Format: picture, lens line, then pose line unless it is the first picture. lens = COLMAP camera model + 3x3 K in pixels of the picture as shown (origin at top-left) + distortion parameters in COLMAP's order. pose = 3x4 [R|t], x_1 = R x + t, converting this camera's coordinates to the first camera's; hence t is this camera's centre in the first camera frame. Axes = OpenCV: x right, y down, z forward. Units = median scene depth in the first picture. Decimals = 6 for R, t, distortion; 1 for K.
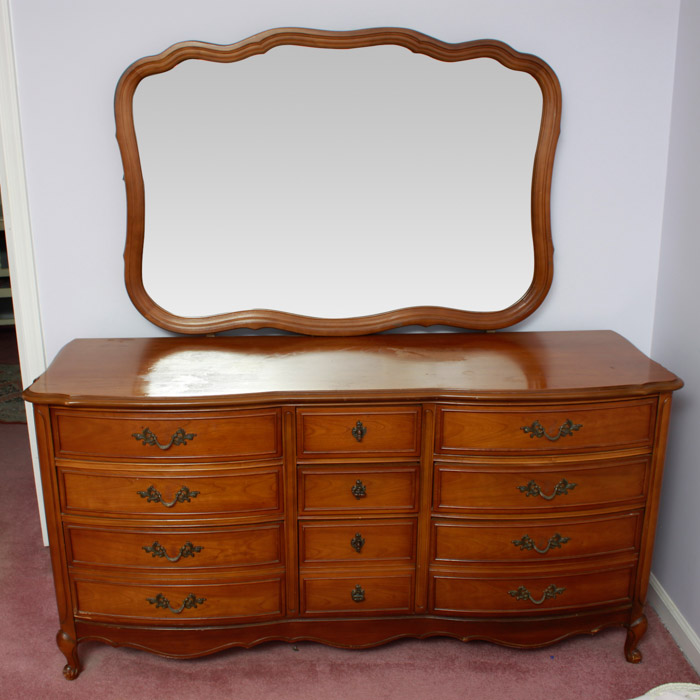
lens RADIAL K [[849.5, 0, 343.5], [0, 849.5, 350.9], [0, 0, 1]] dist [-0.132212, 0.000000]
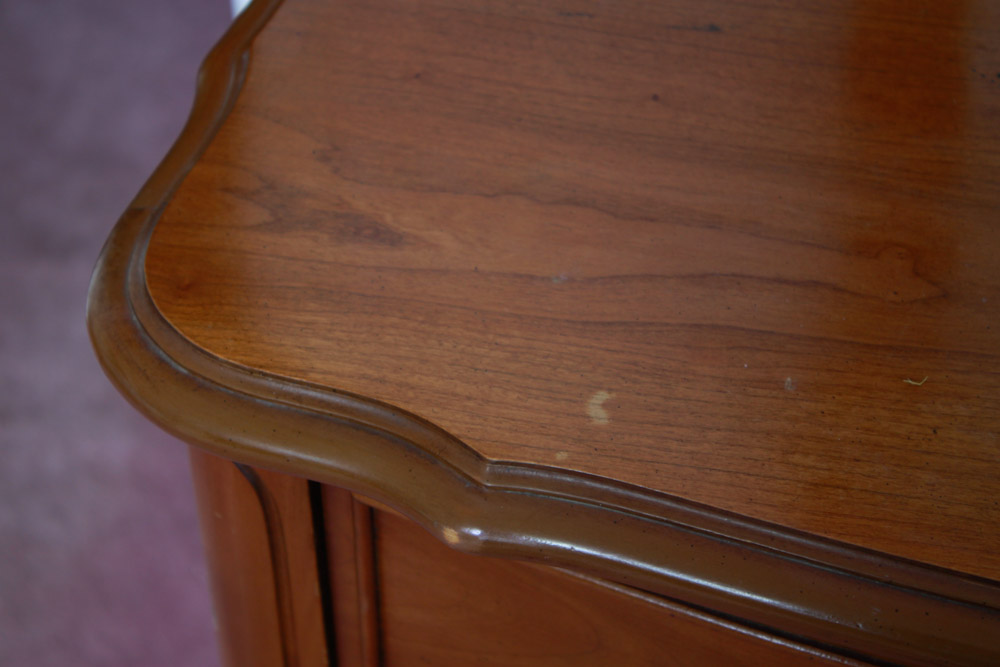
lens RADIAL K [[2349.9, 0, 503.3], [0, 2349.9, 333.8], [0, 0, 1]] dist [0.084292, 0.000000]
pose [[0.955229, 0.201699, -0.216459, -0.237118], [-0.070190, 0.865212, 0.496470, -0.107678], [0.287420, -0.459049, 0.840633, 0.678779]]
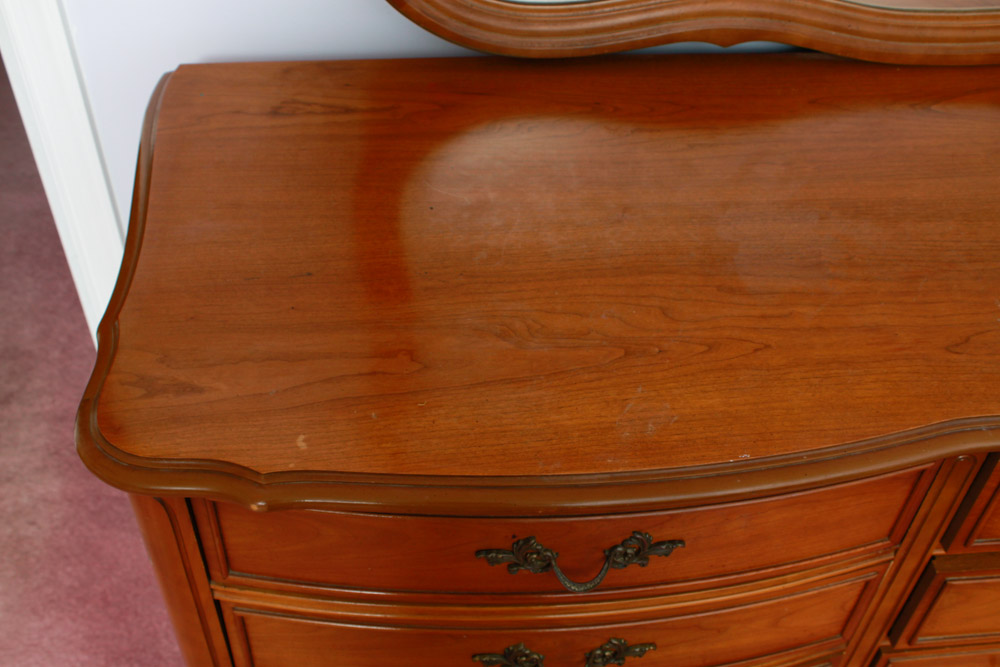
lens RADIAL K [[1116.7, 0, 491.8], [0, 1116.7, 326.5], [0, 0, 1]] dist [-0.092297, 0.000000]
pose [[0.999152, -0.001645, 0.041132, -0.242847], [-0.017793, 0.883783, 0.467558, -0.147756], [-0.037121, -0.467894, 0.883005, 0.636381]]
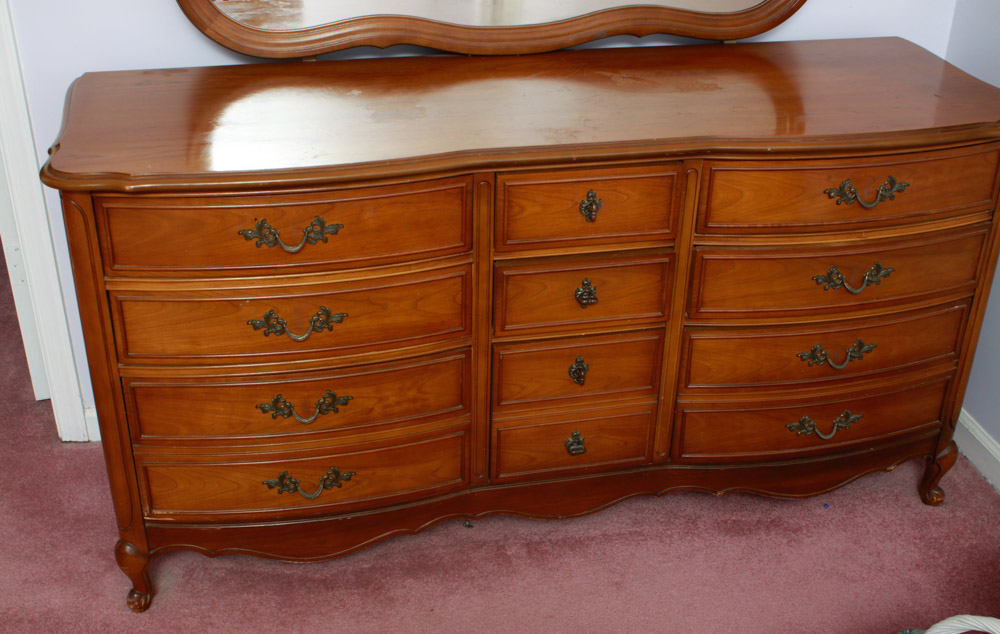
lens RADIAL K [[1151.3, 0, 517.4], [0, 1151.3, 305.3], [0, 0, 1]] dist [-0.094572, 0.000000]
pose [[0.984327, -0.061857, 0.165149, -0.178222], [0.025585, 0.976648, 0.213315, -0.019383], [-0.174487, -0.205747, 0.962924, 0.139923]]
